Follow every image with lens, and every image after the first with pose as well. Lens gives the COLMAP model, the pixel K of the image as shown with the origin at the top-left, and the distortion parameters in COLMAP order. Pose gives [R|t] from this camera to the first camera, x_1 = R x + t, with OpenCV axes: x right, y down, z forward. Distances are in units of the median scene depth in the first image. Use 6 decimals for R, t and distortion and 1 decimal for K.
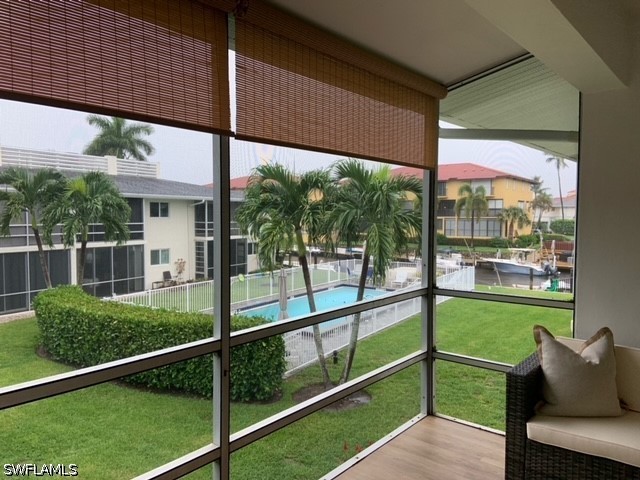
lens RADIAL K [[478.1, 0, 320.0], [0, 478.1, 240.0], [0, 0, 1]] dist [0.139133, -0.186154]
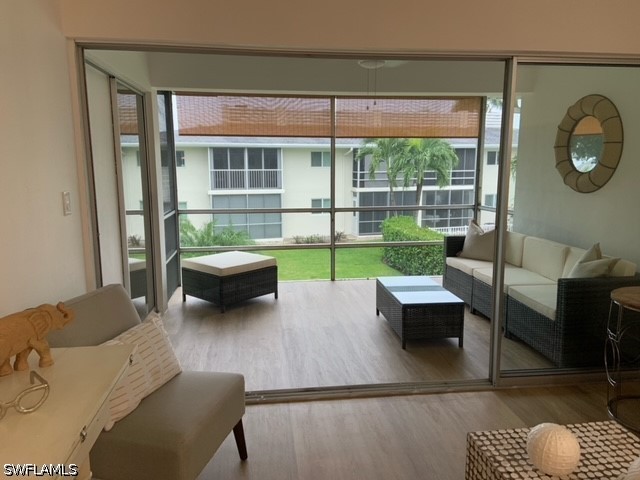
lens RADIAL K [[478.1, 0, 320.0], [0, 478.1, 240.0], [0, 0, 1]] dist [0.139133, -0.186154]
pose [[0.732852, 0.101089, -0.672836, 0.147591], [-0.029663, 0.992708, 0.116838, 0.005609], [0.679741, -0.065667, 0.730507, -0.099579]]
